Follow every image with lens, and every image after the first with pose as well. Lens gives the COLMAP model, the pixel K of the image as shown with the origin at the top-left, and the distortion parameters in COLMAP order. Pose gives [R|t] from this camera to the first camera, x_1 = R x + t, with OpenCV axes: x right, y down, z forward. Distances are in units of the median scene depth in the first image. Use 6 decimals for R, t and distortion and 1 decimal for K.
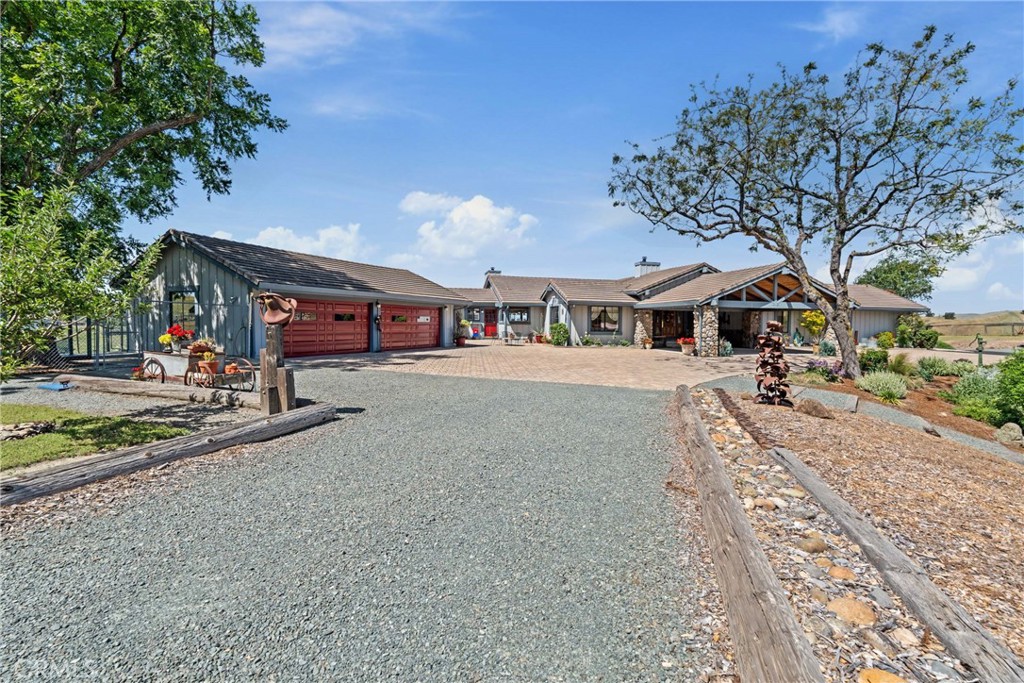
lens RADIAL K [[471.5, 0, 512.0], [0, 471.5, 341.5], [0, 0, 1]] dist [-0.003330, -0.000127]
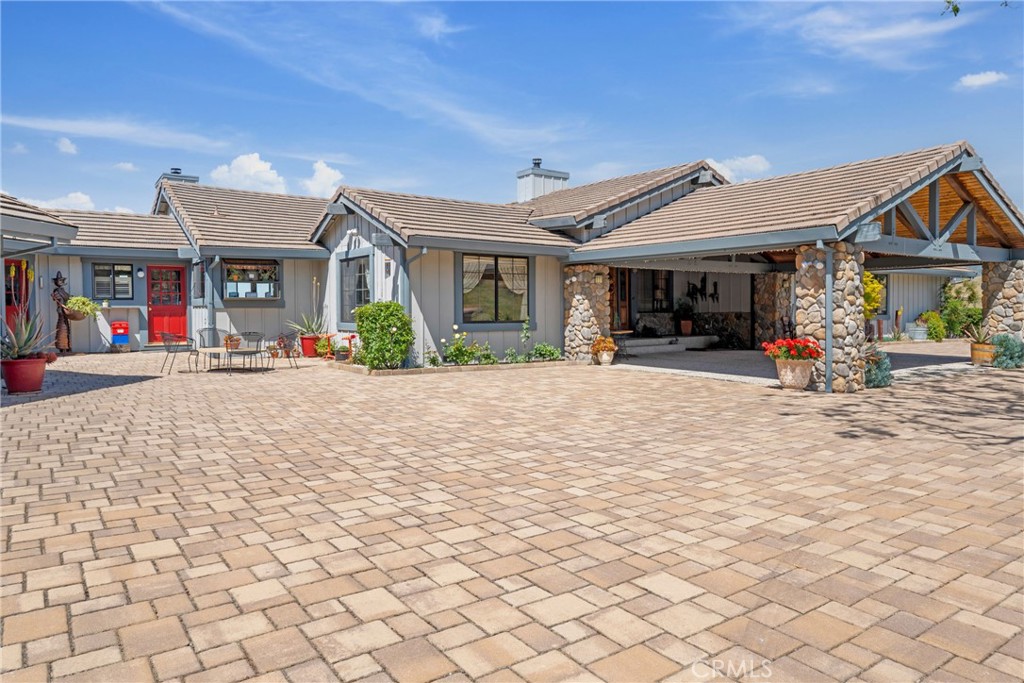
lens RADIAL K [[673.5, 0, 510.6], [0, 673.5, 311.1], [0, 0, 1]] dist [-0.004079, 0.000582]
pose [[0.922517, -0.016419, 0.385606, -0.001053], [0.028602, 0.999256, -0.025878, -0.015569], [-0.384894, 0.034902, 0.922300, 0.477831]]
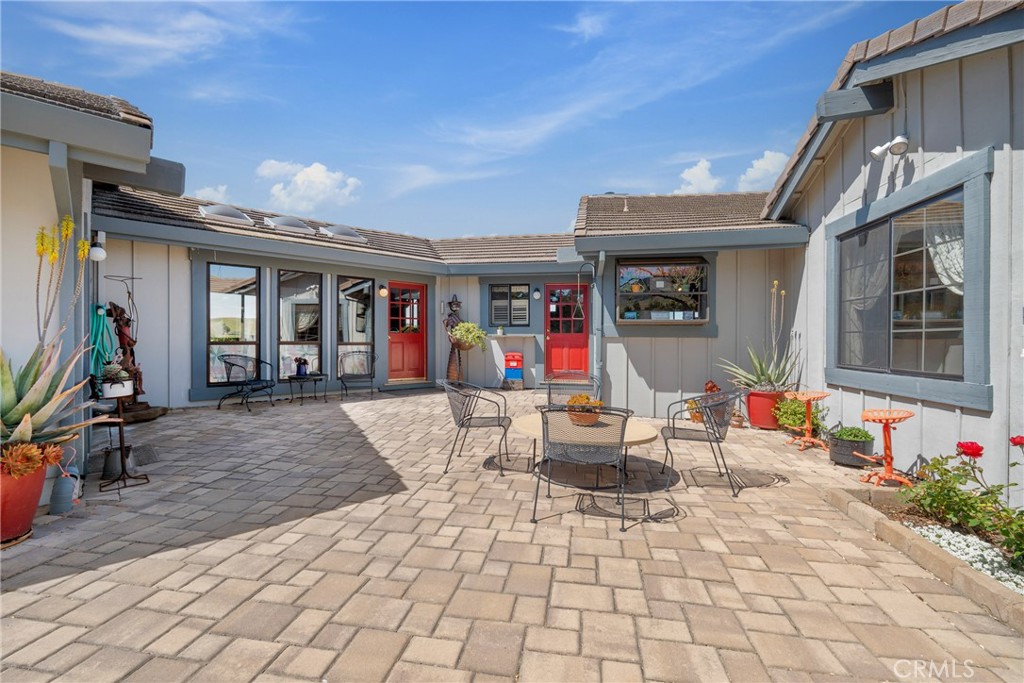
lens RADIAL K [[451.8, 0, 512.0], [0, 451.8, 341.5], [0, 0, 1]] dist [-0.001614, -0.000089]
pose [[0.926973, -0.000689, -0.375128, 0.032834], [-0.013519, 0.999287, -0.035240, -0.027566], [0.374885, 0.037738, 0.926303, 0.838520]]
